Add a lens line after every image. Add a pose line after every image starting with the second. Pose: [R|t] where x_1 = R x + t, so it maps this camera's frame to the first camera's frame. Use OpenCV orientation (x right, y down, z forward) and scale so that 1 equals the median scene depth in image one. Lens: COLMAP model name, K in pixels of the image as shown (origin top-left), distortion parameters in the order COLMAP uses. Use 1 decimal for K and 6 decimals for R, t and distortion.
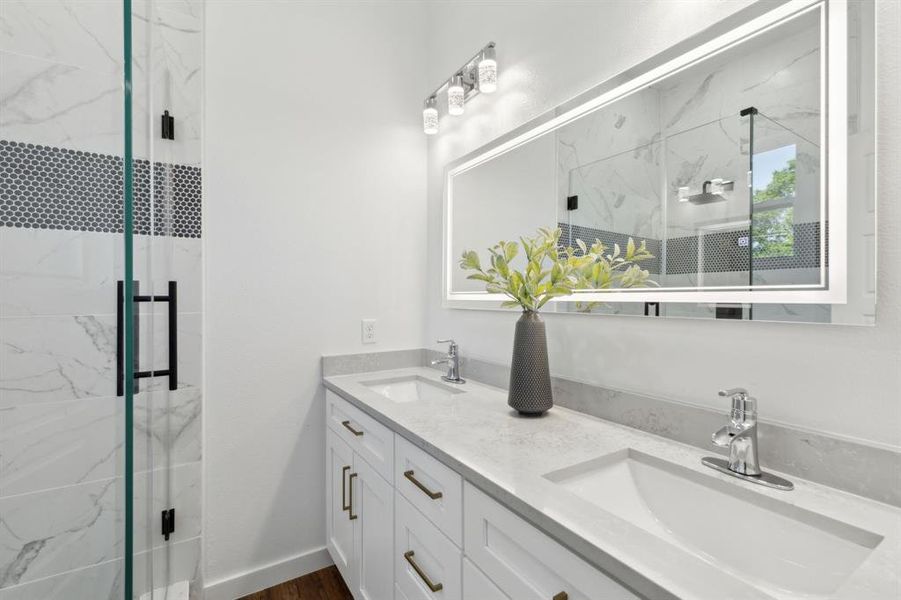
lens RADIAL K [[407.2, 0, 451.4], [0, 407.2, 299.8], [0, 0, 1]] dist [0.002202, 0.000722]
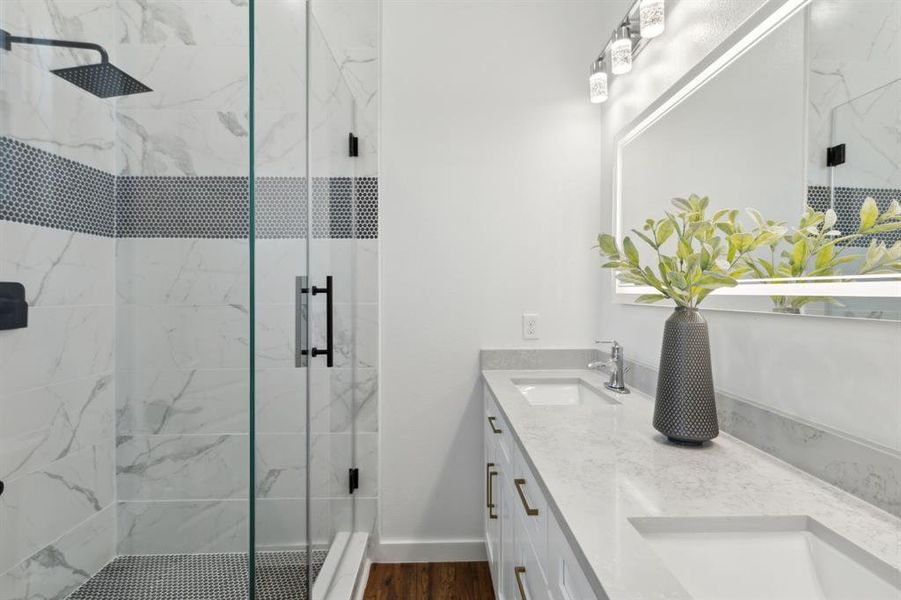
lens RADIAL K [[429.4, 0, 453.0], [0, 429.4, 295.2], [0, 0, 1]] dist [-0.001640, 0.000386]
pose [[0.861989, 0.006397, -0.506886, 0.186460], [-0.005537, 0.999980, 0.003204, 0.003334], [0.506897, 0.000045, 0.862007, 0.067545]]
